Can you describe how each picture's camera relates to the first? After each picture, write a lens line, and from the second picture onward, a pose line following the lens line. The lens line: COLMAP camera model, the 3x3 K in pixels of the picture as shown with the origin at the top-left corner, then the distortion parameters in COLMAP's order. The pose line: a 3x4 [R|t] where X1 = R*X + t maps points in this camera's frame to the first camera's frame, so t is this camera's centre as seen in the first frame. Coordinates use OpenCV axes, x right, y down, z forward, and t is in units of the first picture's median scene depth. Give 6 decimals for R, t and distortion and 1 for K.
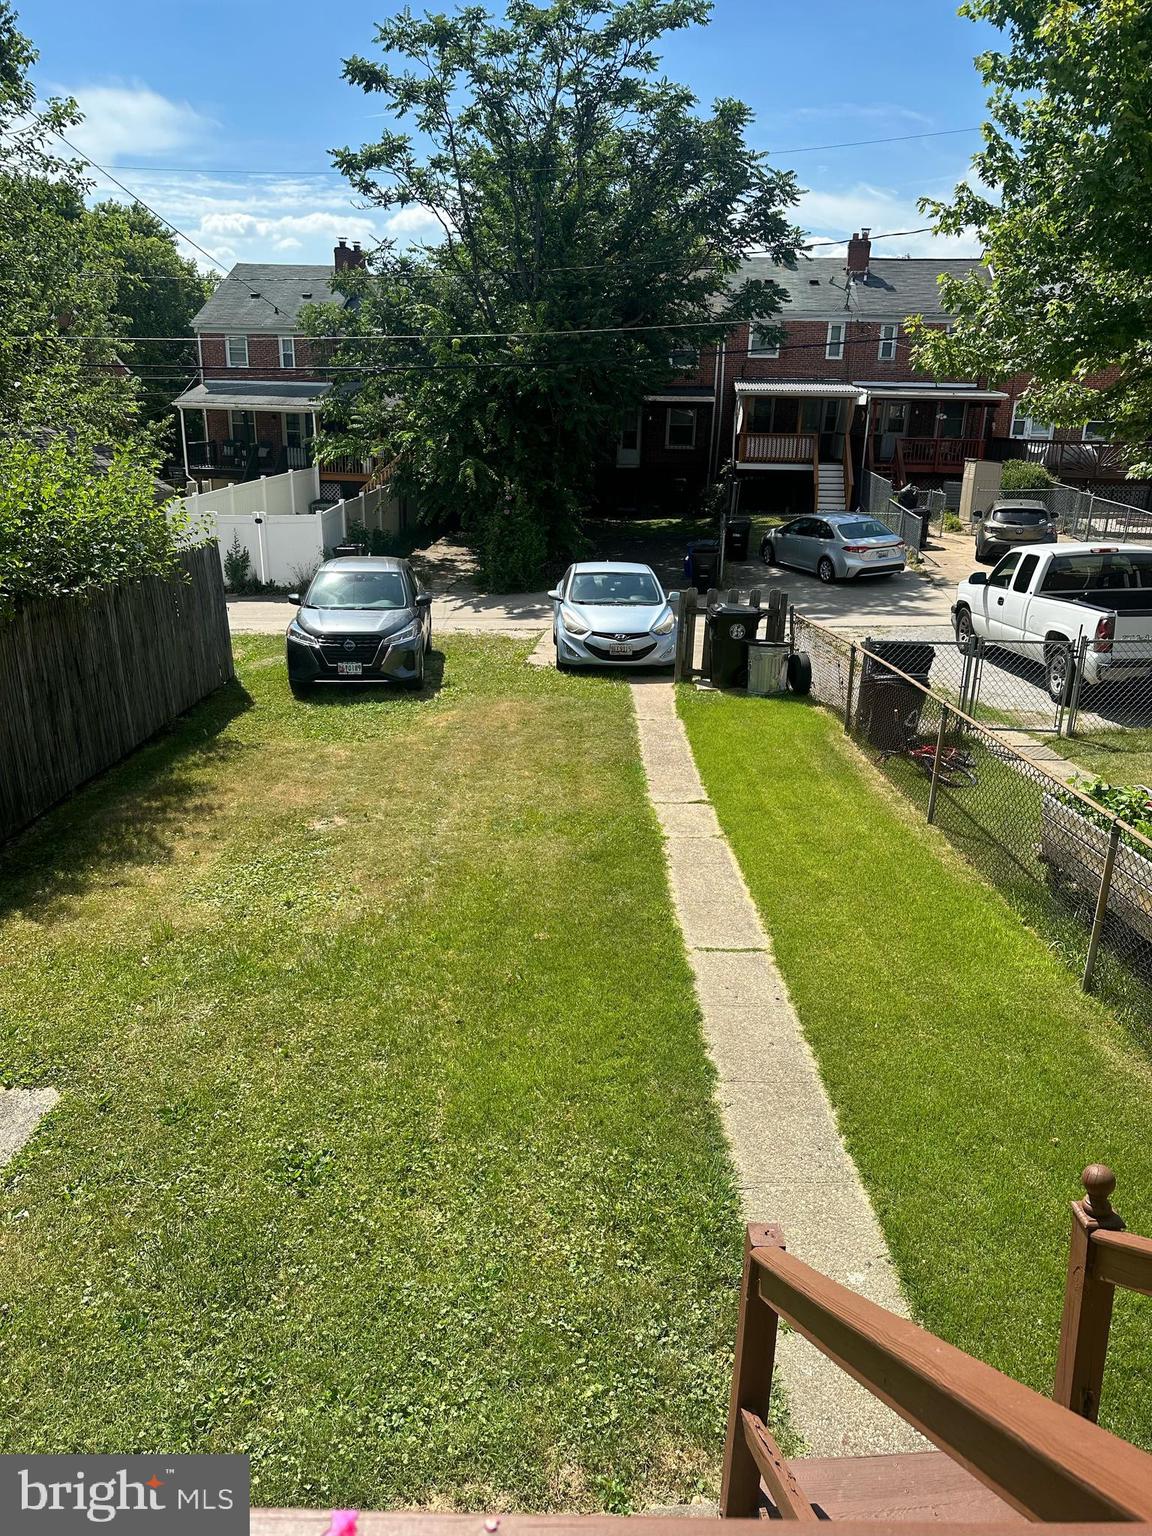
lens RADIAL K [[1061.5, 0, 571.1], [0, 1061.5, 778.2], [0, 0, 1]] dist [0.037658, -0.002749]
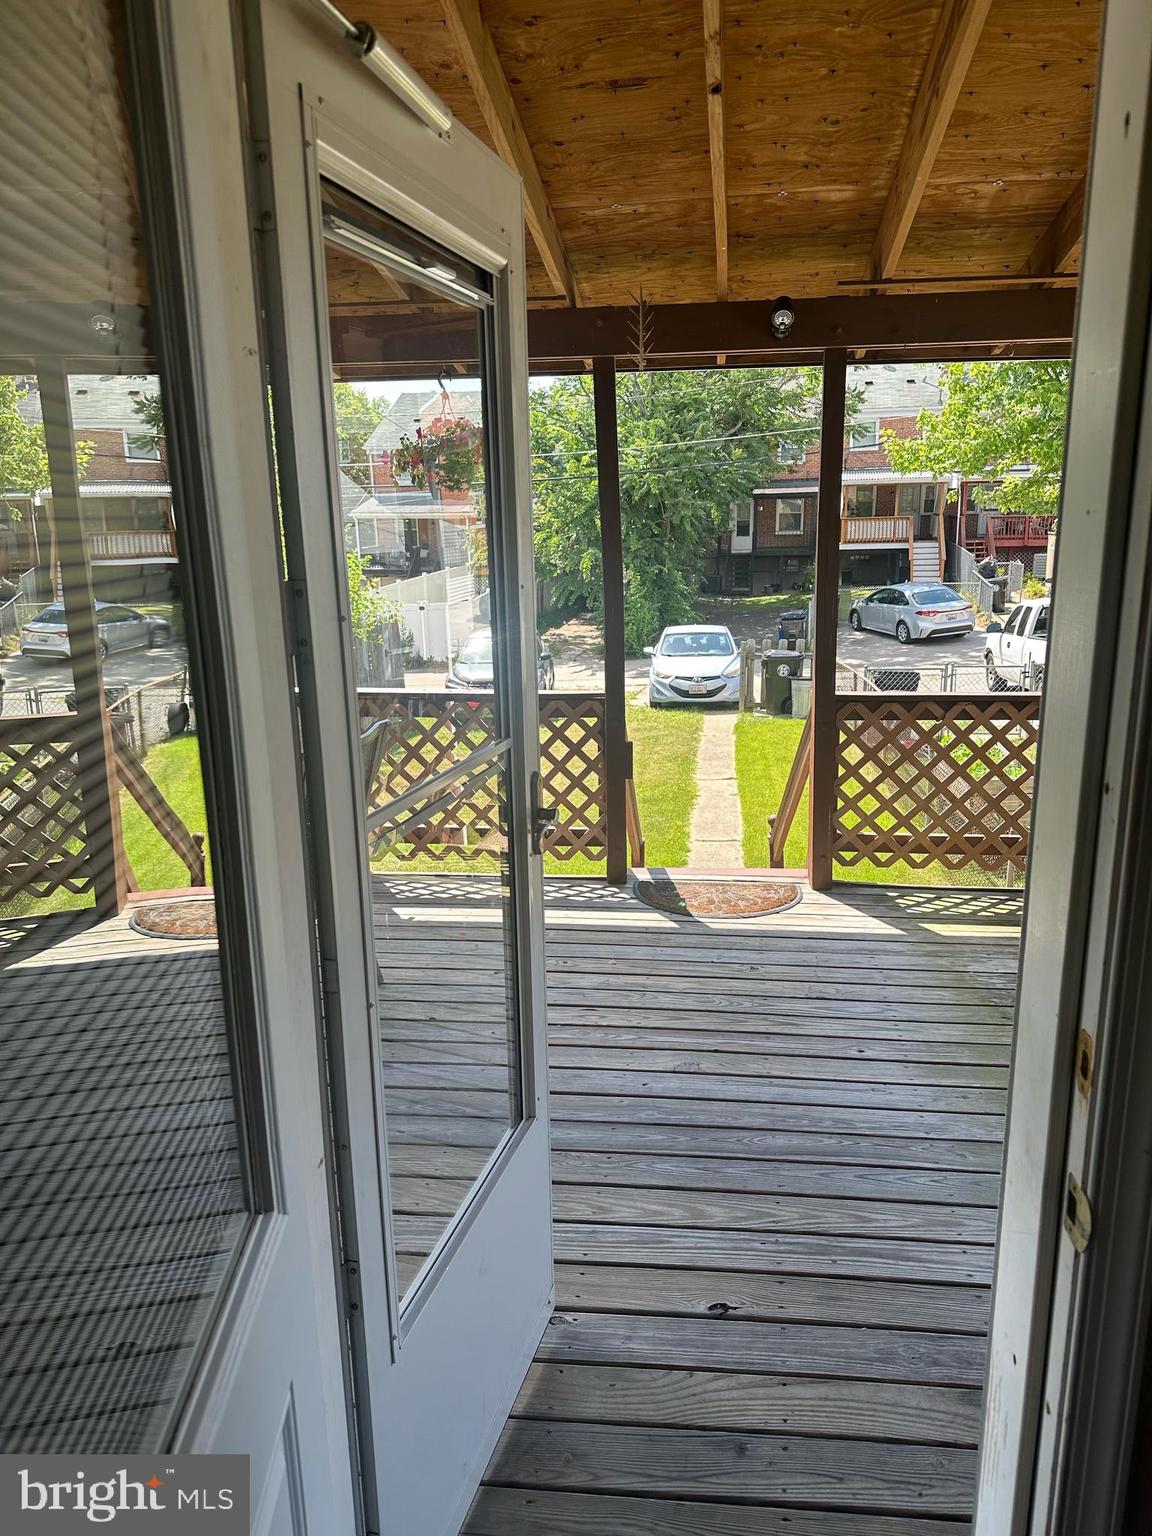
lens RADIAL K [[1061.5, 0, 571.1], [0, 1061.5, 778.2], [0, 0, 1]] dist [0.037658, -0.002749]
pose [[0.990565, -0.011154, -0.136589, 0.041399], [0.000057, 0.996716, -0.080981, 0.053742], [0.137044, 0.080209, 0.987312, -0.168003]]
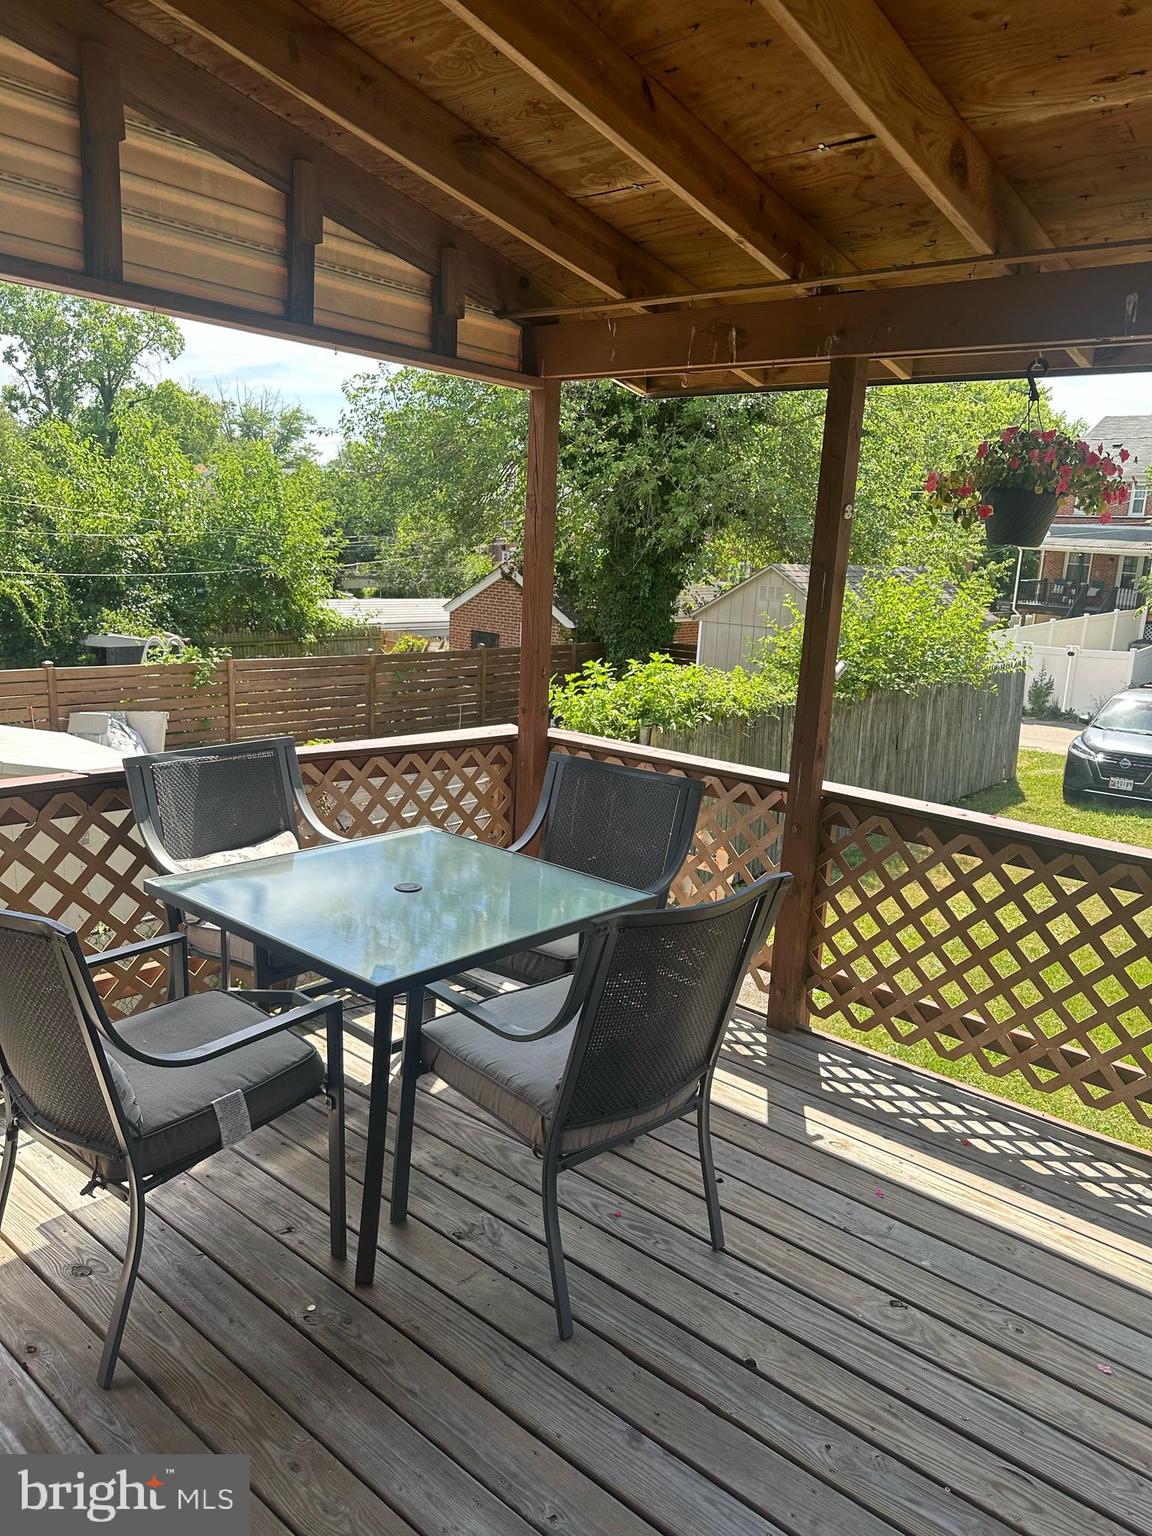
lens RADIAL K [[1071.6, 0, 578.8], [0, 1071.6, 759.2], [0, 0, 1]] dist [0.001081, 0.000484]
pose [[0.753659, 0.154783, -0.638780, 0.041952], [-0.239569, 0.969708, -0.047684, 0.033453], [0.612049, 0.188969, 0.767910, -0.116362]]
